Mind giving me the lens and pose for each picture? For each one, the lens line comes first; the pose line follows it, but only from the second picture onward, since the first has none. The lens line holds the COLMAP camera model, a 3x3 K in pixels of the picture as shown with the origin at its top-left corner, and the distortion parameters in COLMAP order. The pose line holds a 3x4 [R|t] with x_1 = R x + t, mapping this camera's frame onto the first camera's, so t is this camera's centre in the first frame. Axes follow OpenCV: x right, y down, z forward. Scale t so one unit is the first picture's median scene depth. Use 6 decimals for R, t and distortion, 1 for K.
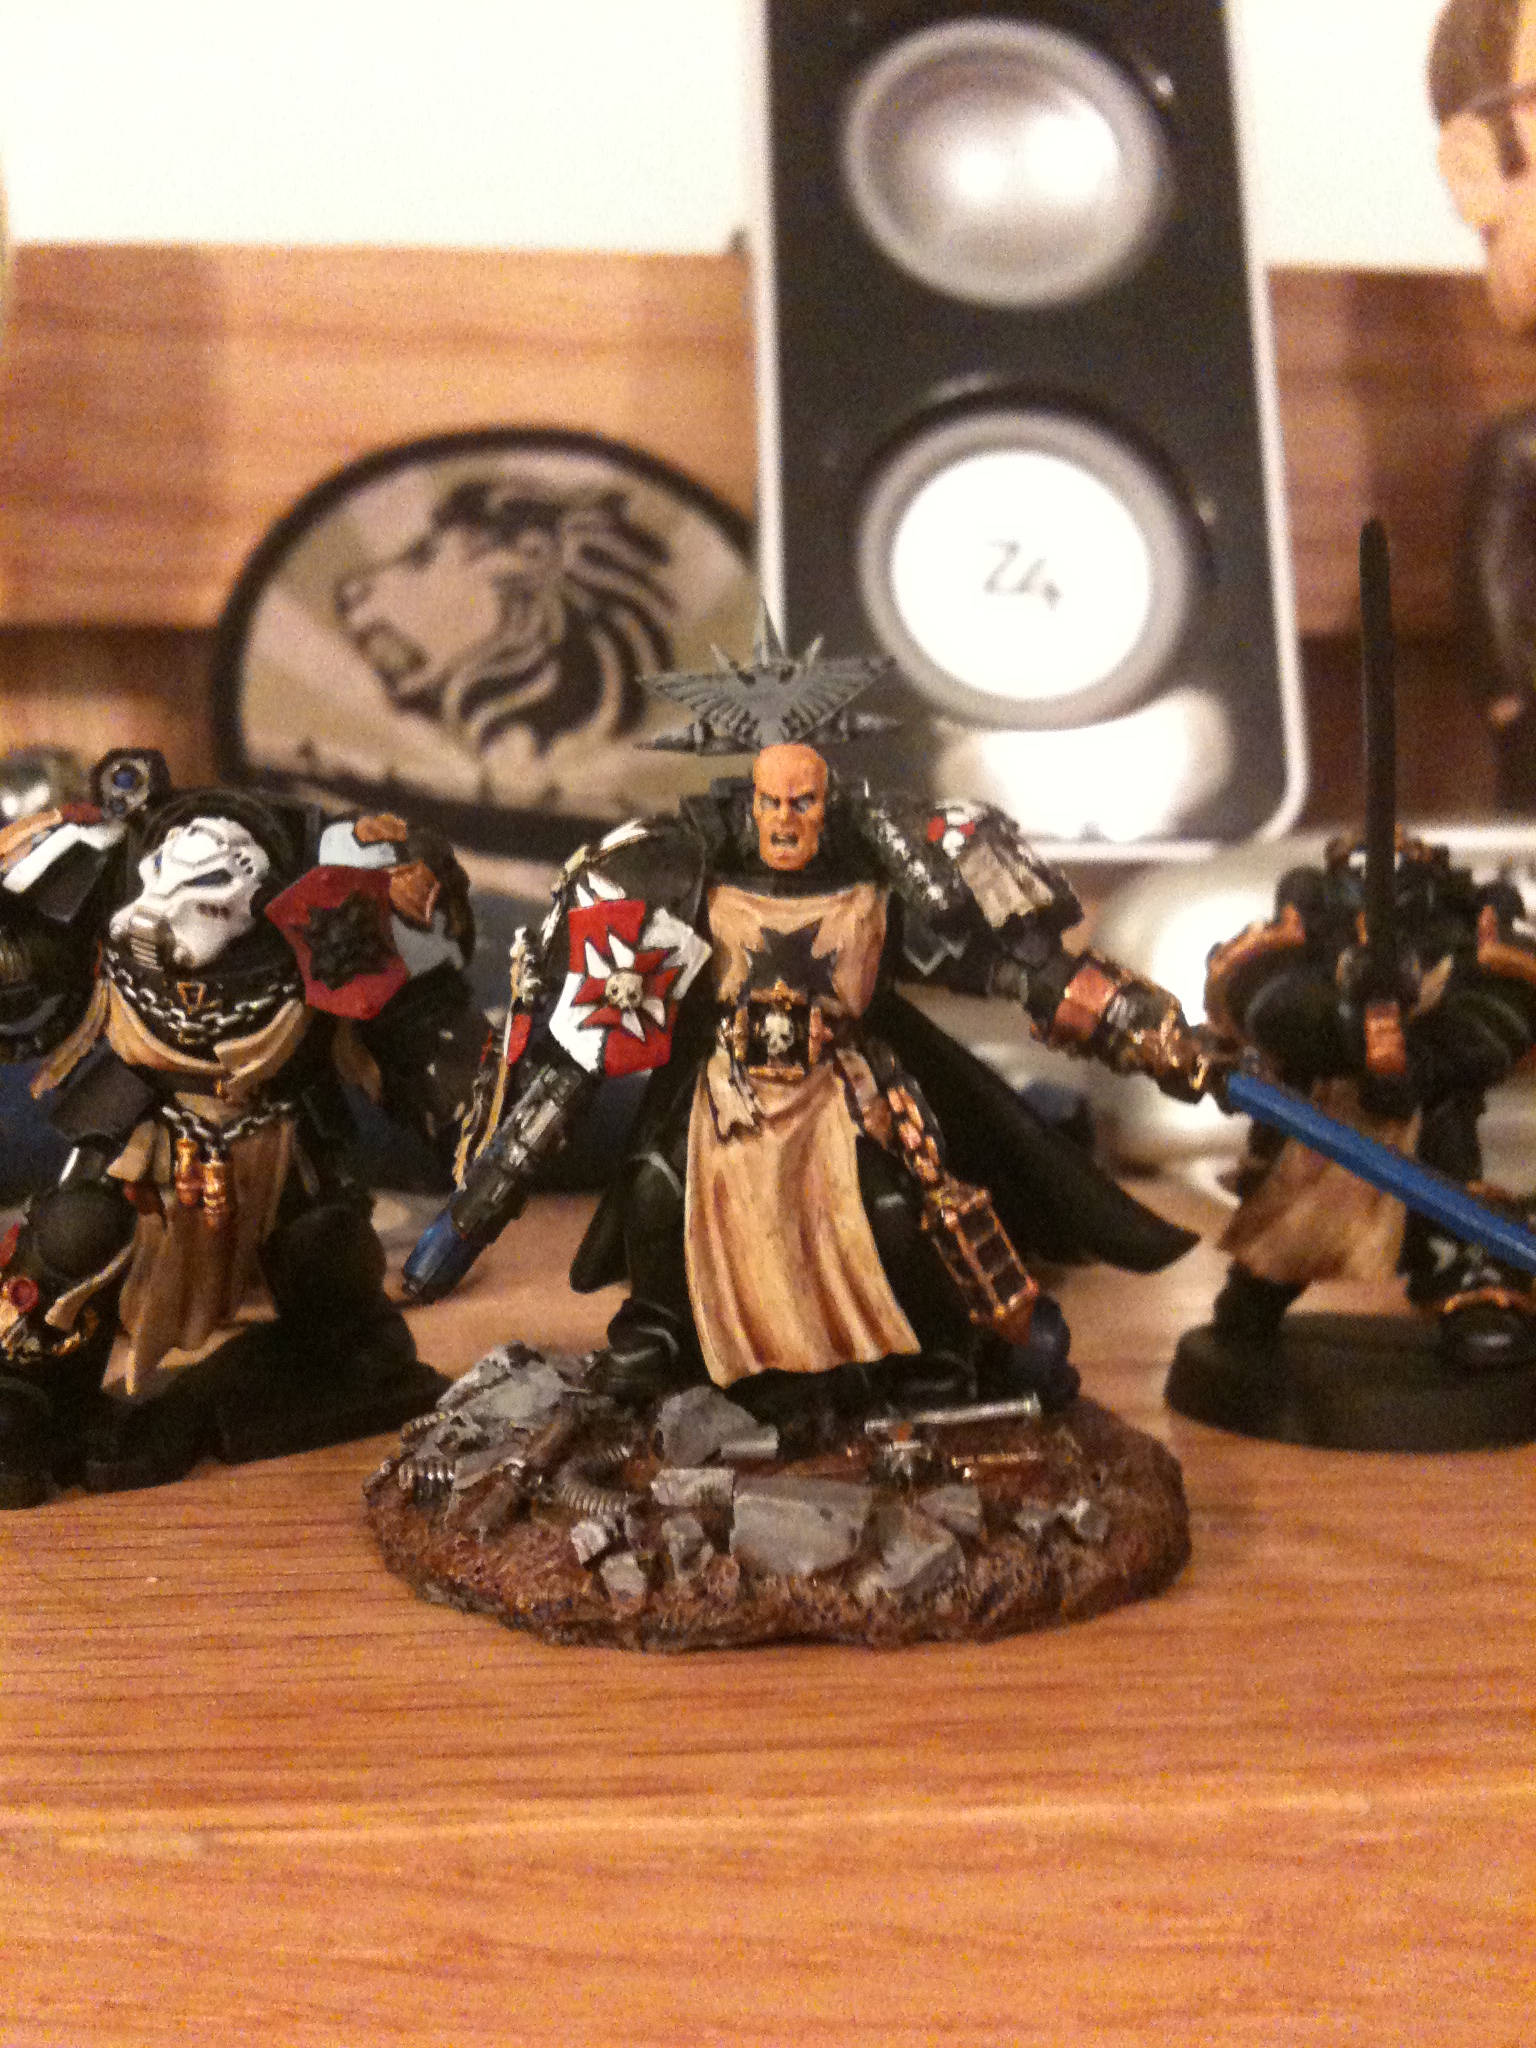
lens RADIAL K [[2200.9, 0, 768.0], [0, 2200.9, 1024.0], [0, 0, 1]] dist [0.112719, -0.459360]
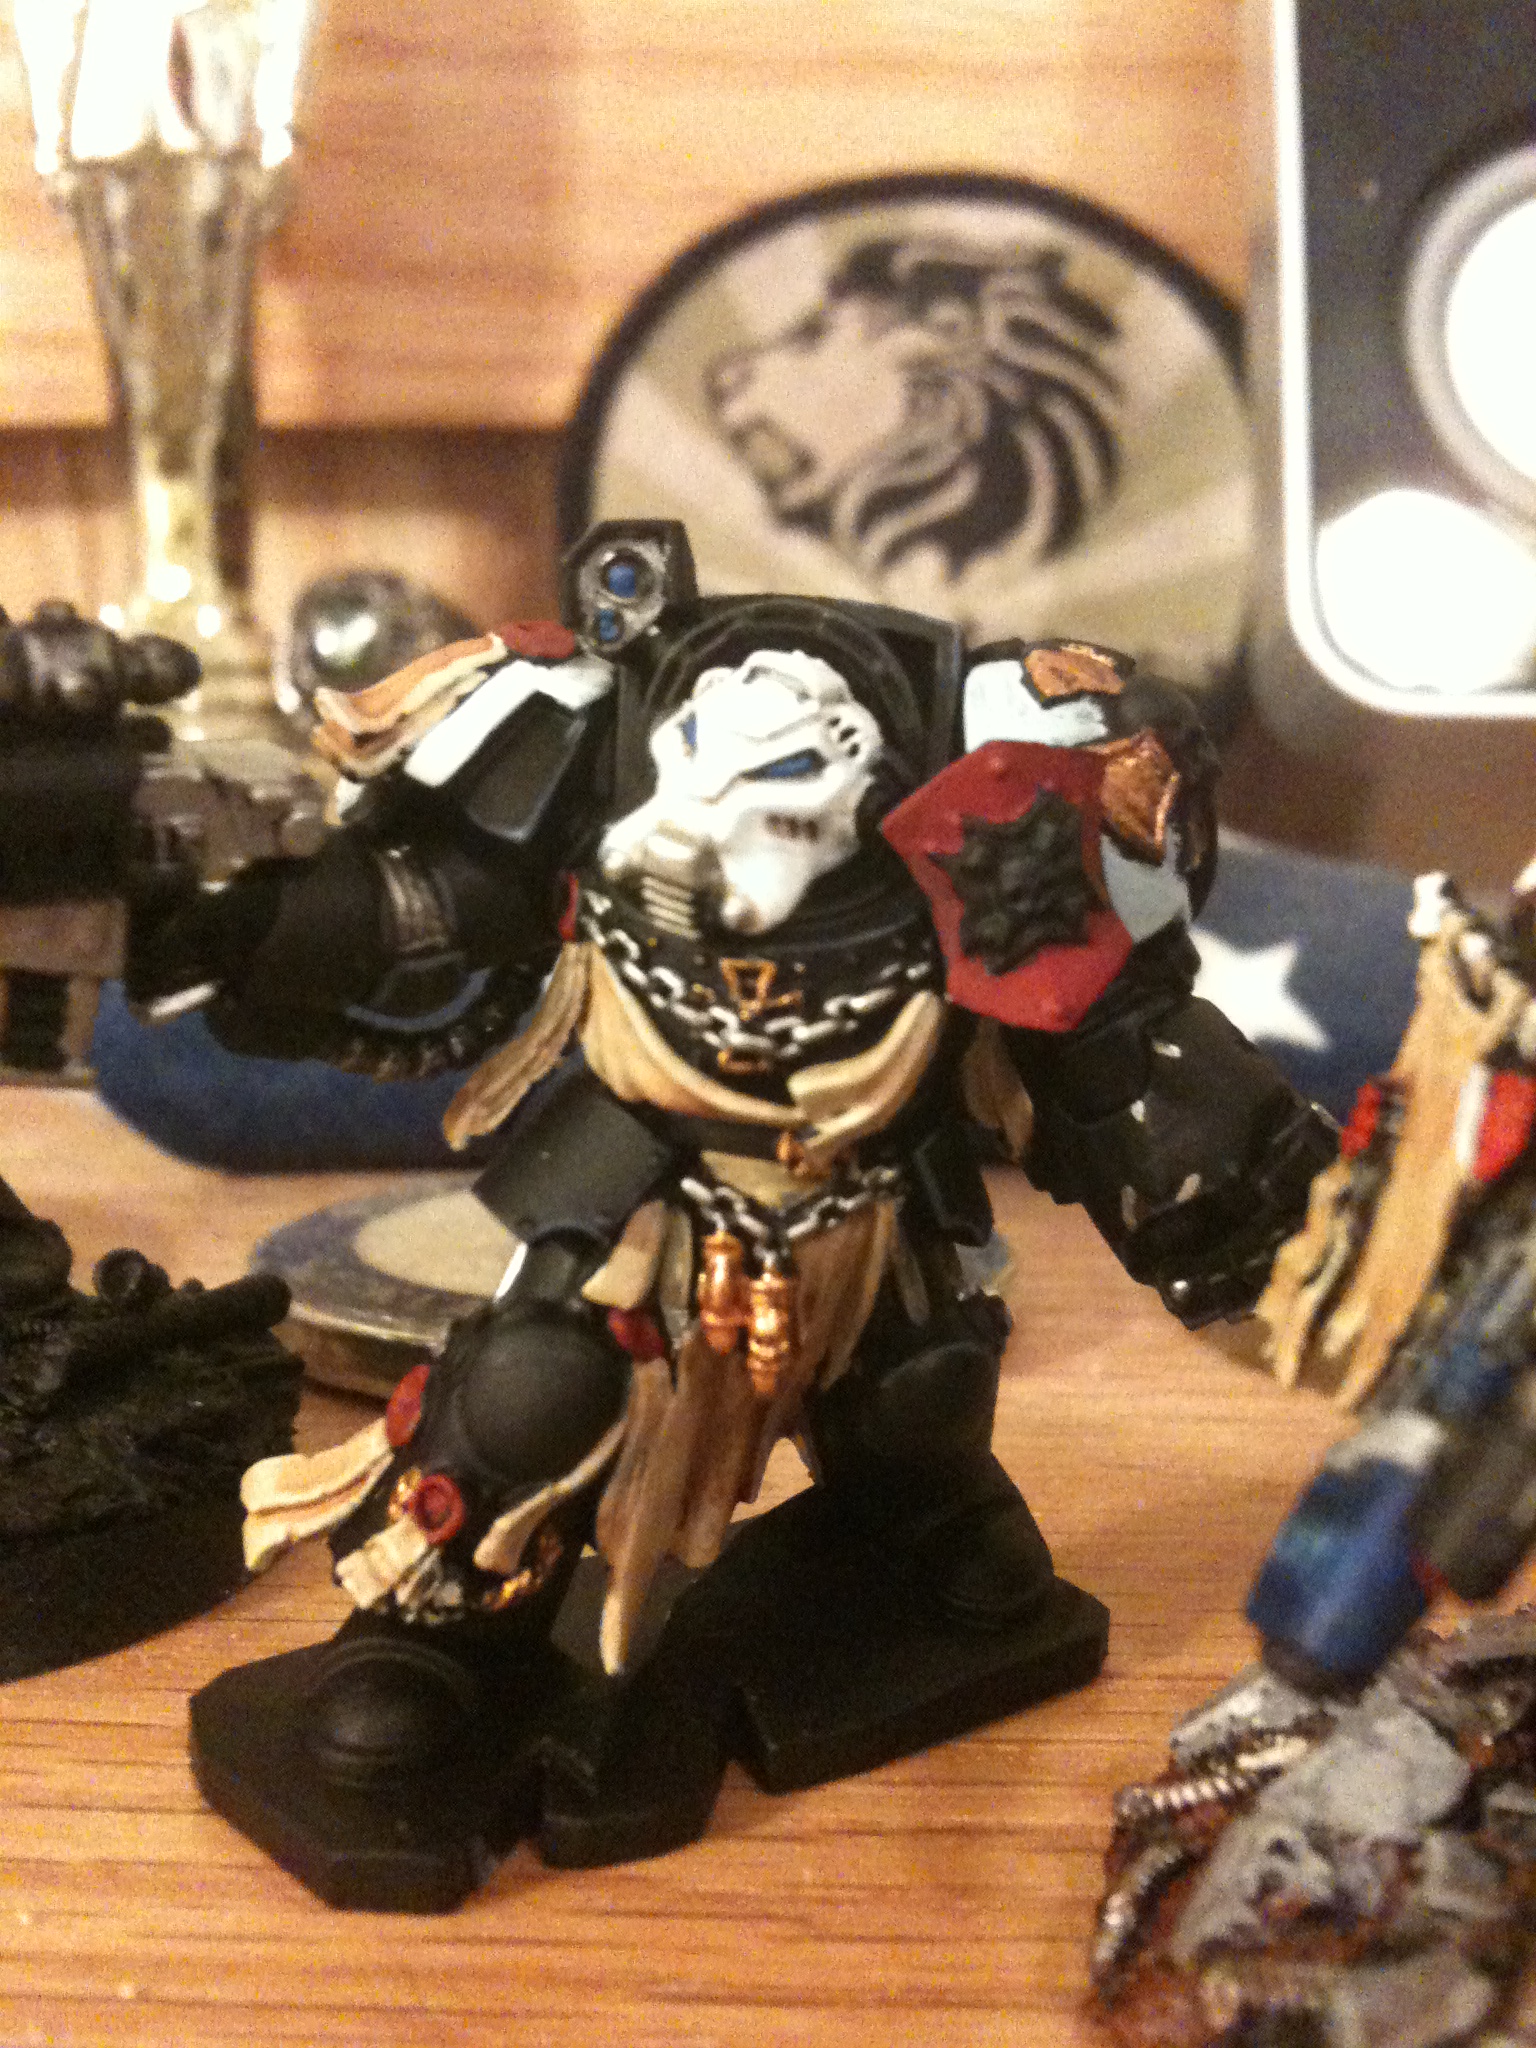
lens RADIAL K [[2273.3, 0, 768.0], [0, 2273.3, 1024.0], [0, 0, 1]] dist [0.119682, -0.496906]
pose [[0.991883, 0.026398, -0.124386, -0.181477], [-0.018369, 0.997699, 0.065262, -0.038272], [0.125822, -0.062447, 0.990085, 0.439944]]
